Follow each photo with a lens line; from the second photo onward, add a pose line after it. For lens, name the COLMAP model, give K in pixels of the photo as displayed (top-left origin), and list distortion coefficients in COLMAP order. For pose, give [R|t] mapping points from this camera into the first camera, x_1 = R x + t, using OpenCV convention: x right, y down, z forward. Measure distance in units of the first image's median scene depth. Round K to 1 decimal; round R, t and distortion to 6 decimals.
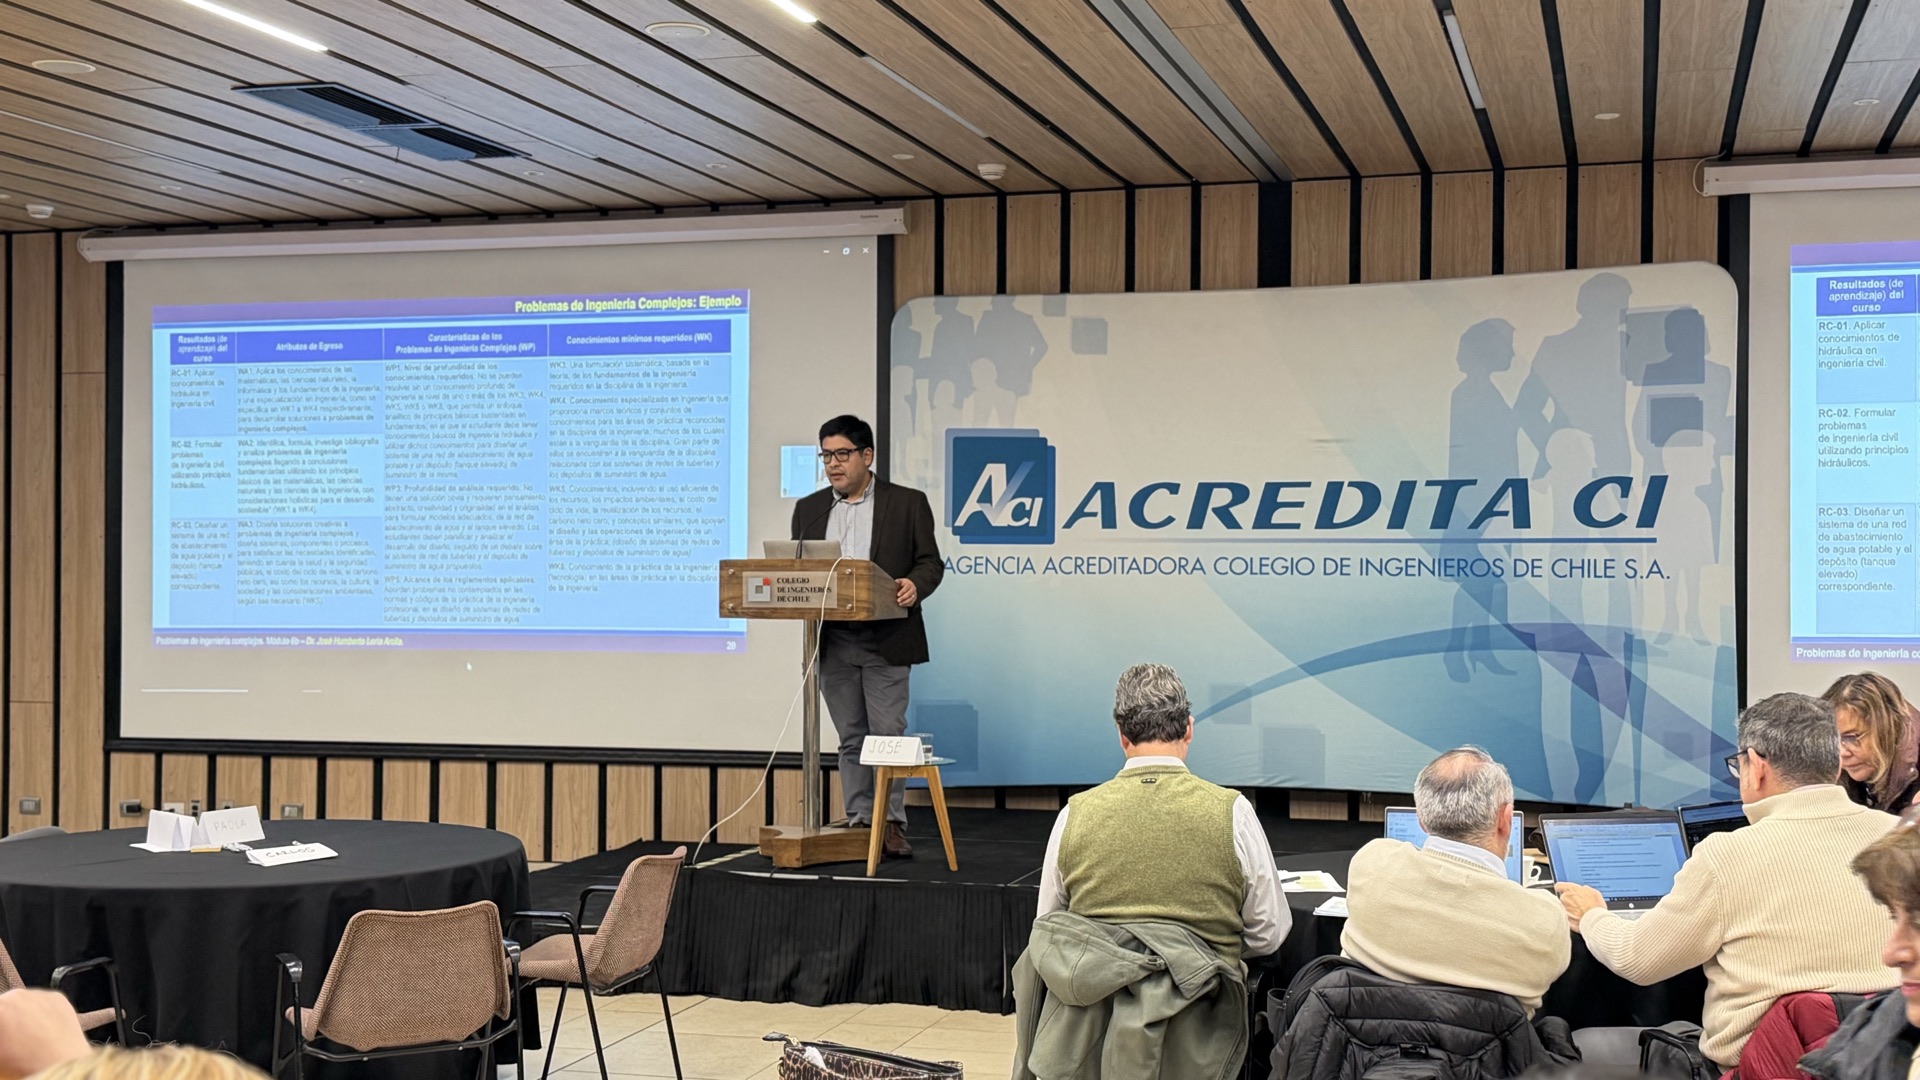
lens RADIAL K [[2295.8, 0, 941.7], [0, 2295.8, 556.8], [0, 0, 1]] dist [0.112251, 0.000000]
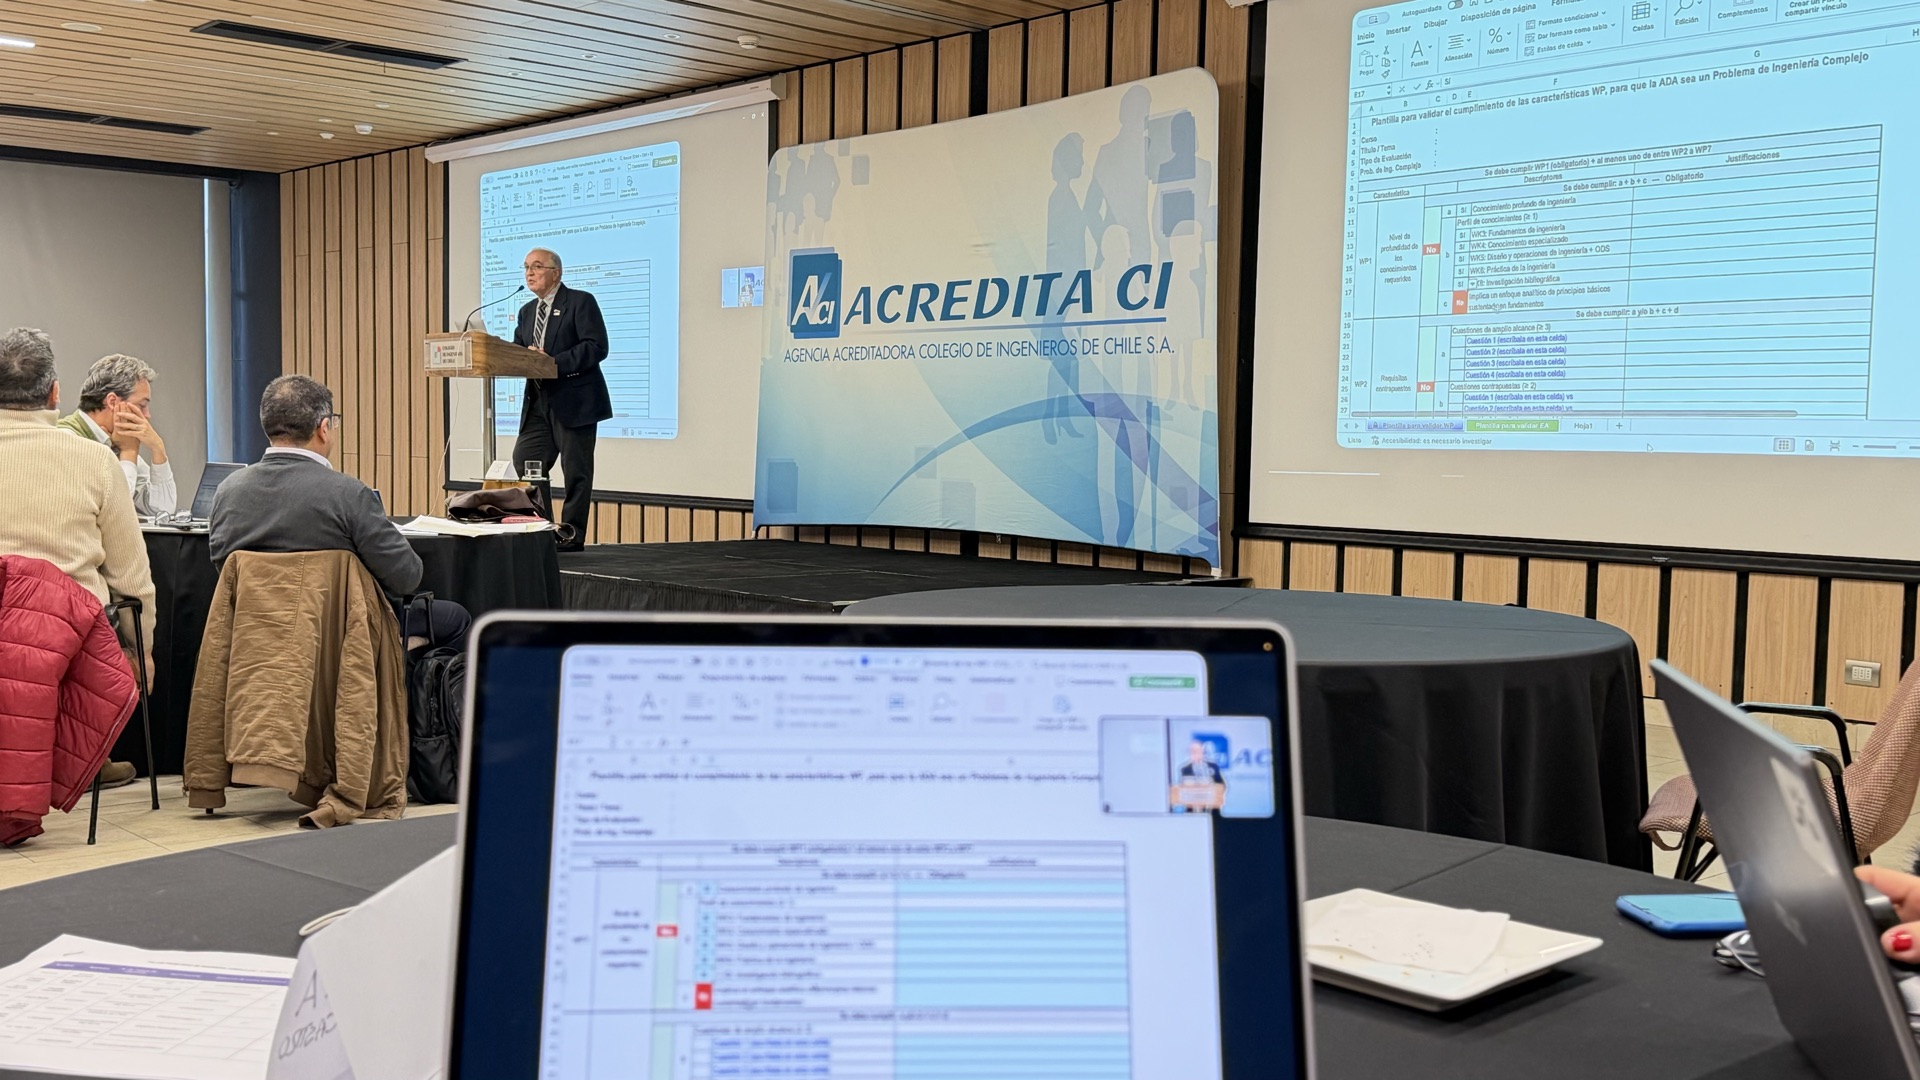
lens RADIAL K [[1892.6, 0, 908.7], [0, 1892.6, 560.0], [0, 0, 1]] dist [0.109468, 0.000000]
pose [[0.846757, 0.047229, -0.529879, 0.672637], [-0.009201, 0.997202, 0.074179, 0.041197], [0.531900, -0.057936, 0.844823, 0.123254]]
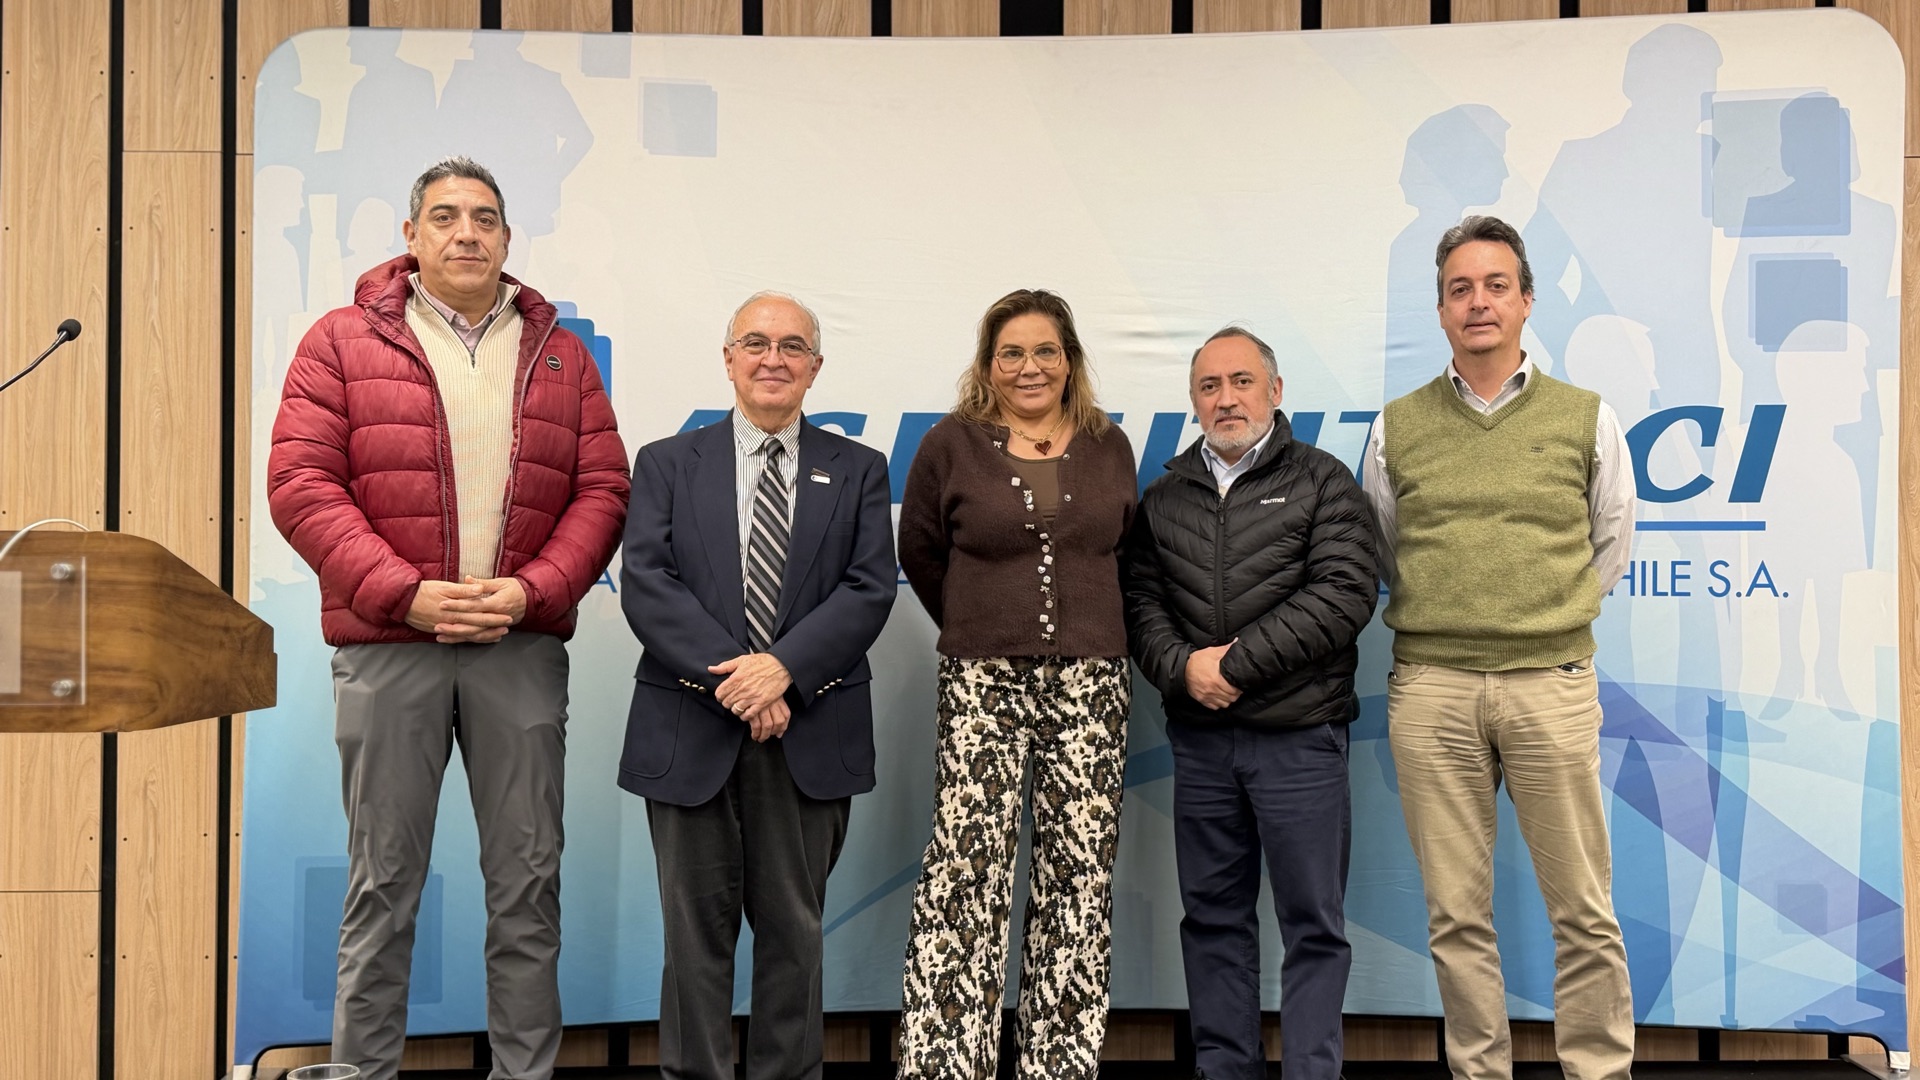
lens RADIAL K [[1935.8, 0, 976.4], [0, 1935.8, 565.8], [0, 0, 1]] dist [0.098383, 0.000000]
pose [[0.950948, 0.002925, 0.309336, -0.005665], [0.001626, 0.999894, -0.014452, 0.008080], [-0.309346, 0.014246, 0.950843, 0.595762]]
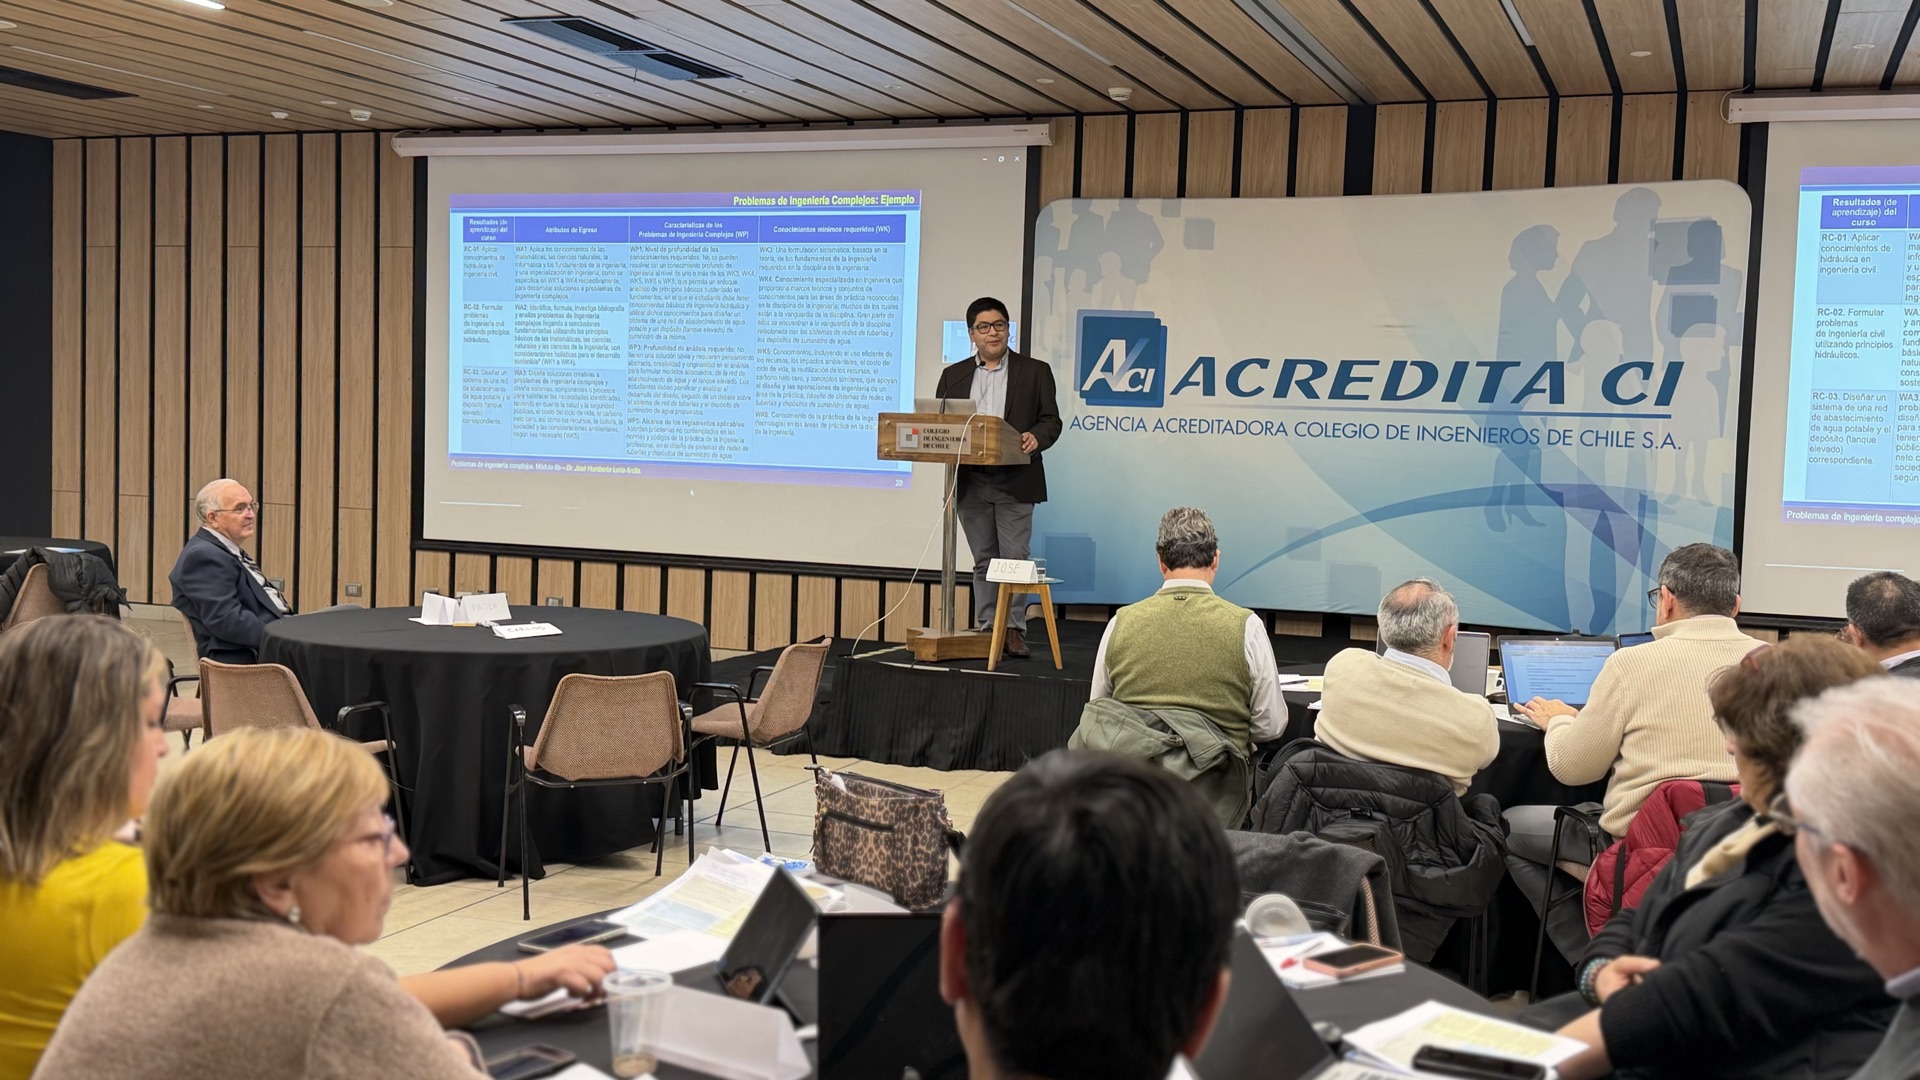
lens RADIAL K [[1935.8, 0, 945.3], [0, 1935.8, 547.1], [0, 0, 1]] dist [0.098383, 0.000000]
pose [[0.995361, 0.034367, -0.089862, 0.030142], [-0.028098, 0.997143, 0.070116, -0.000464], [0.092015, -0.067266, 0.993483, -0.032295]]
